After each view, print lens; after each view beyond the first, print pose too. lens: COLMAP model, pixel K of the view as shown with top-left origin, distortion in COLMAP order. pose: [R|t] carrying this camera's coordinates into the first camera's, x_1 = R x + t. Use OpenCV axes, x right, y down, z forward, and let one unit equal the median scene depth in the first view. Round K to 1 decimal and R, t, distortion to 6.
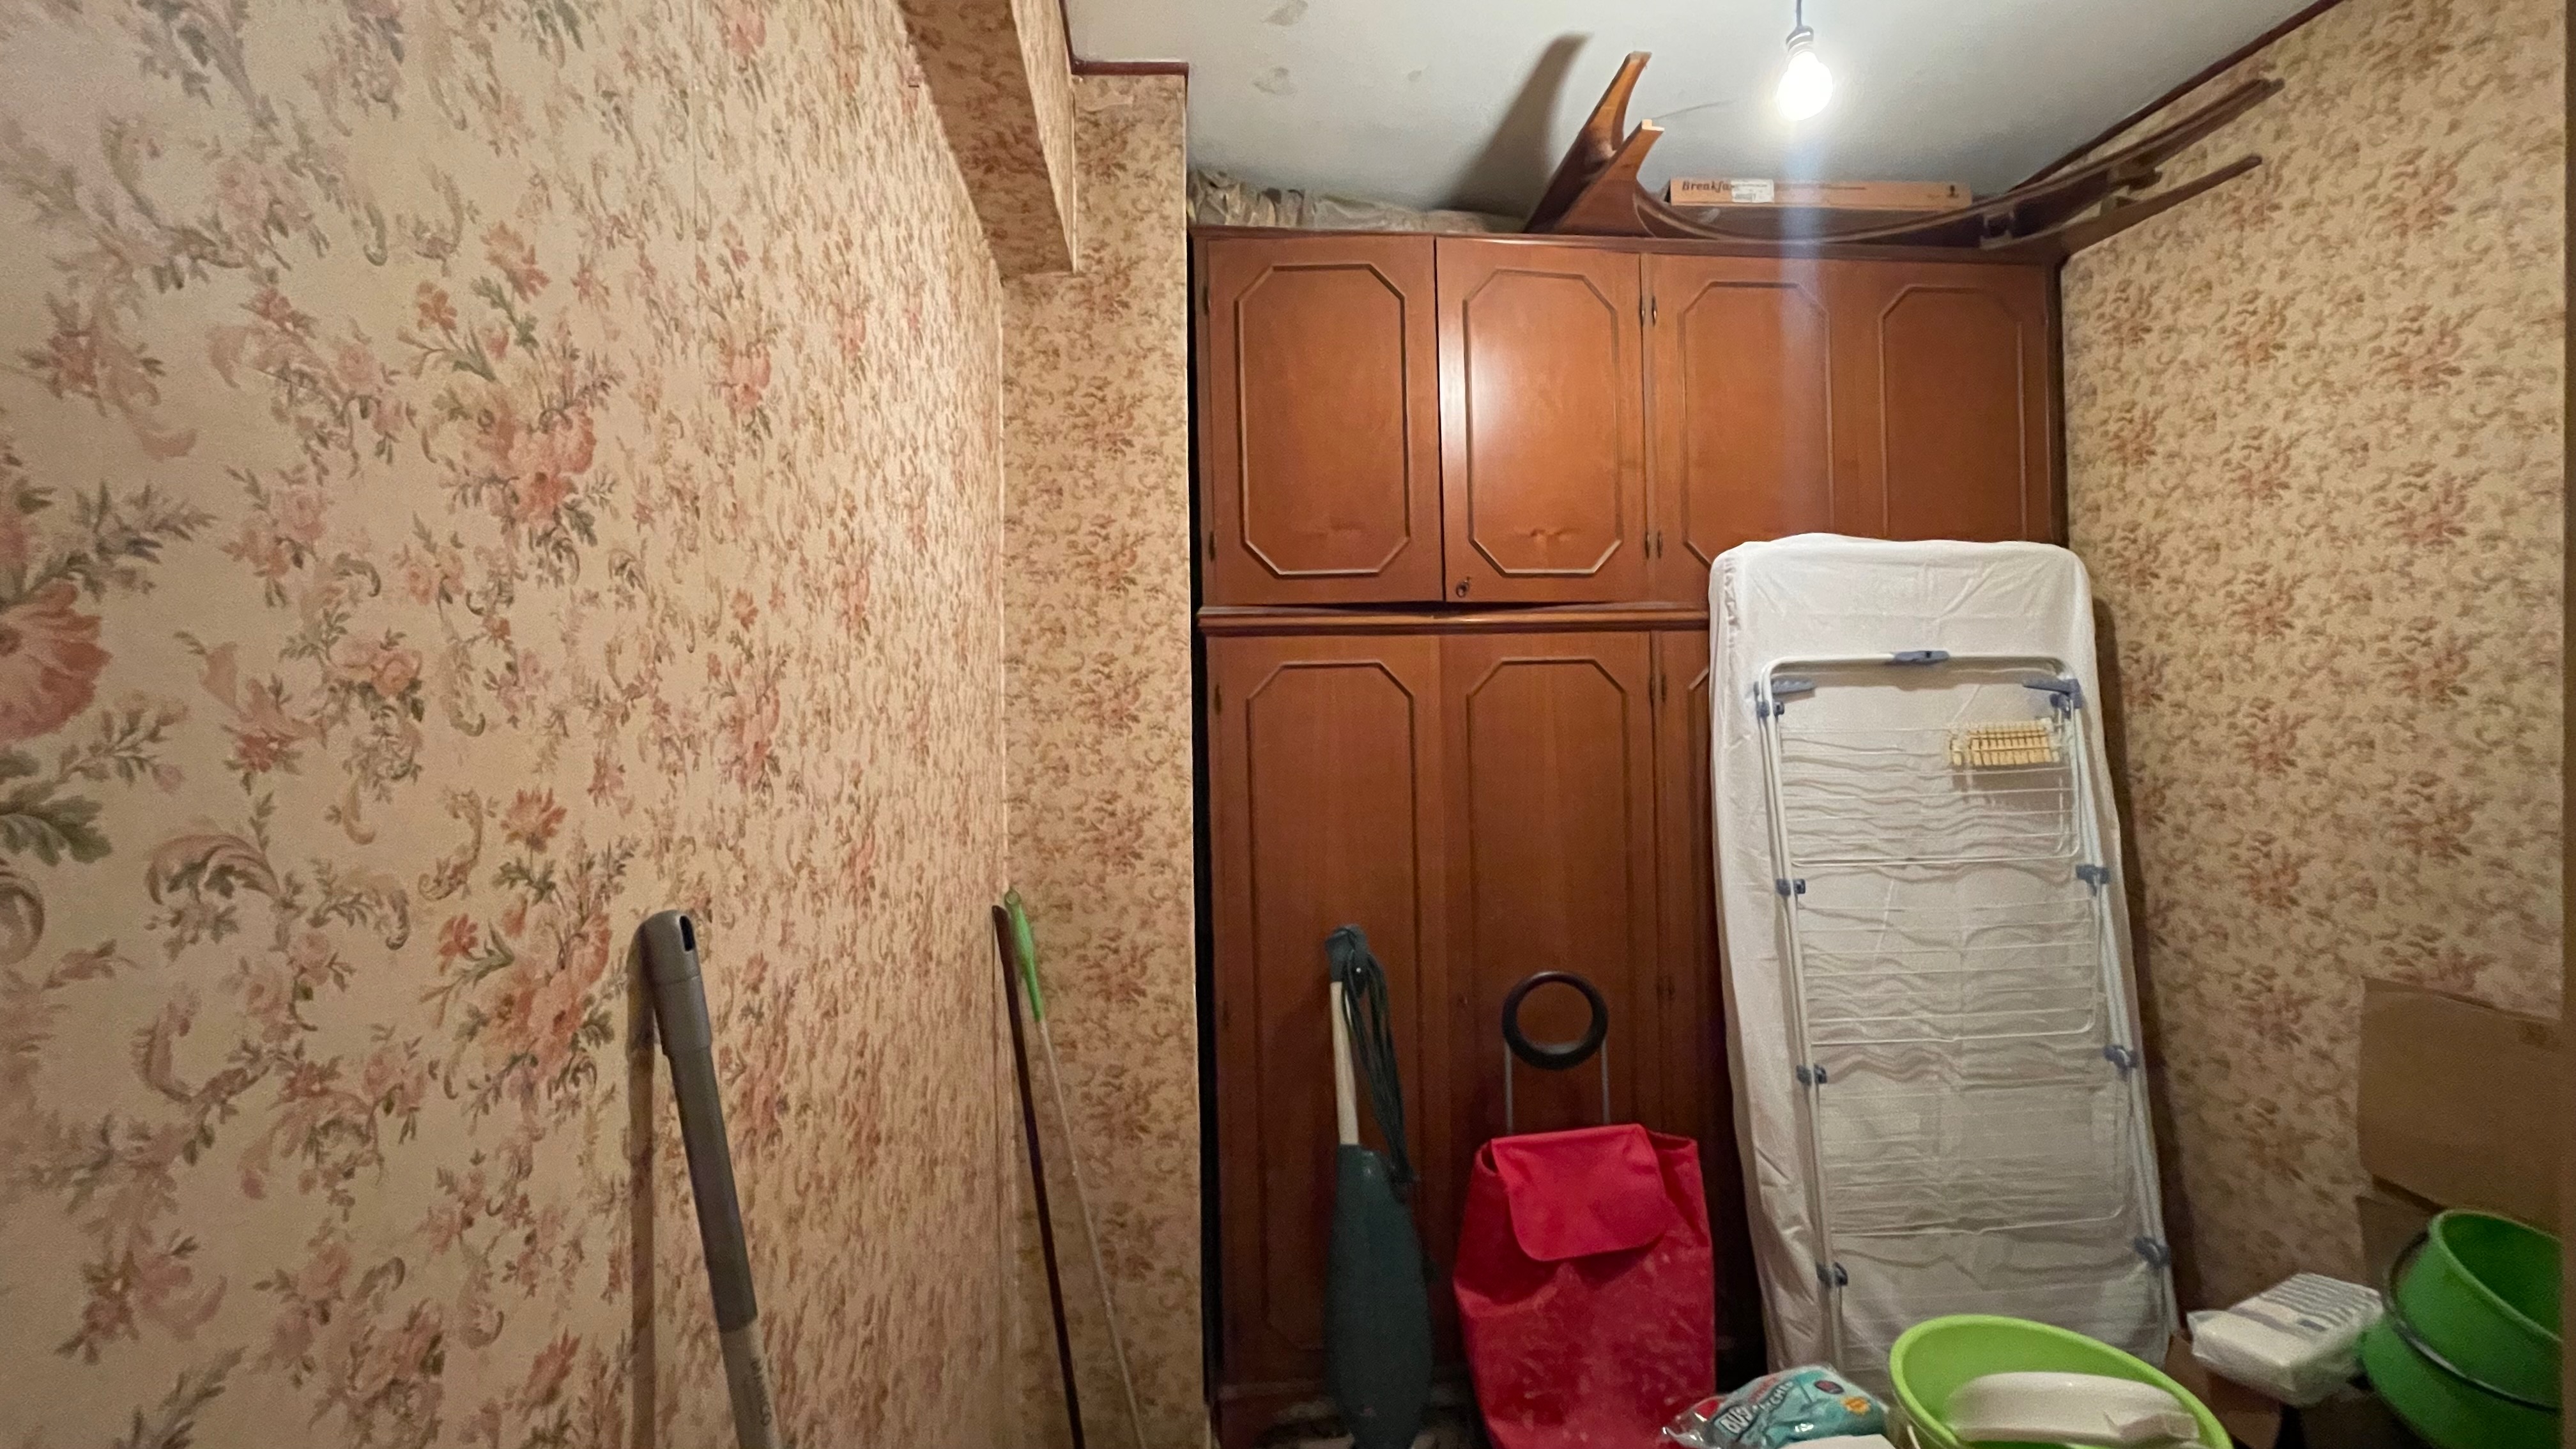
lens RADIAL K [[1045.4, 0, 1281.9], [0, 1045.4, 721.9], [0, 0, 1]] dist [-0.003239, -0.000081]
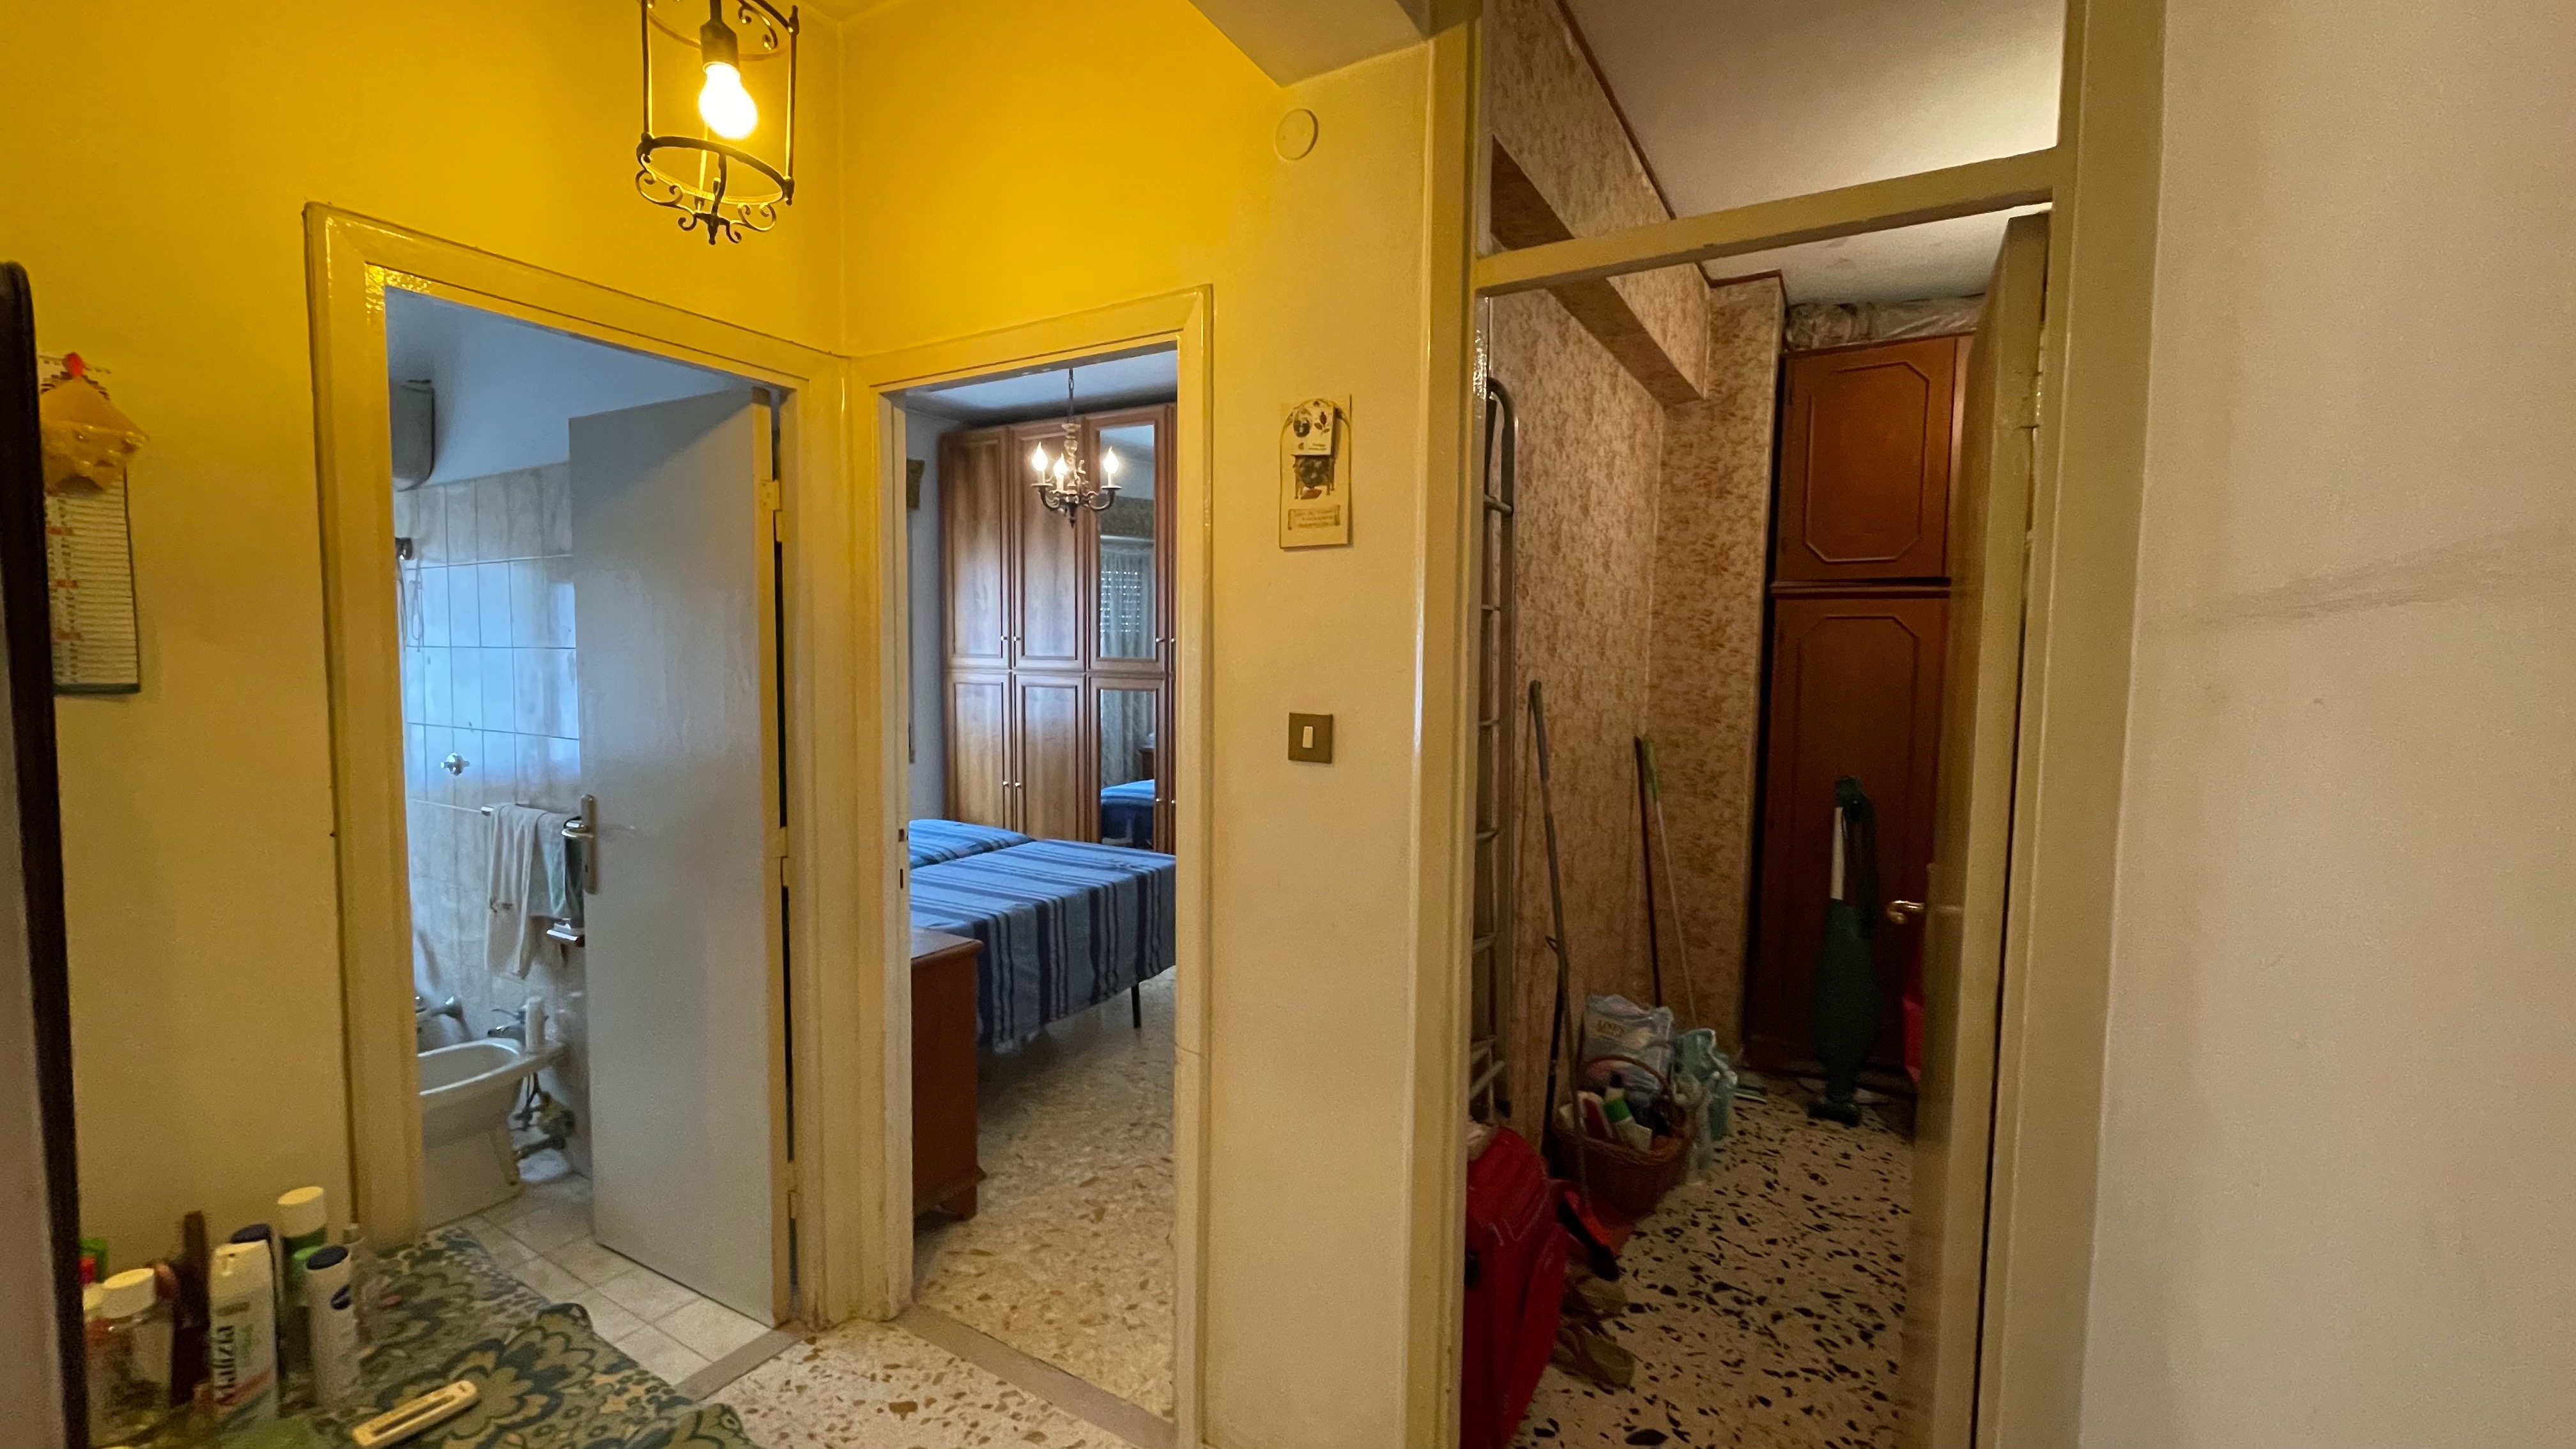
lens RADIAL K [[1045.4, 0, 1278.4], [0, 1045.4, 725.2], [0, 0, 1]] dist [-0.003239, -0.000081]
pose [[0.795763, 0.079352, -0.600387, 0.347738], [-0.039495, 0.996068, 0.079301, 0.020374], [0.604319, -0.039392, 0.795768, -0.919072]]
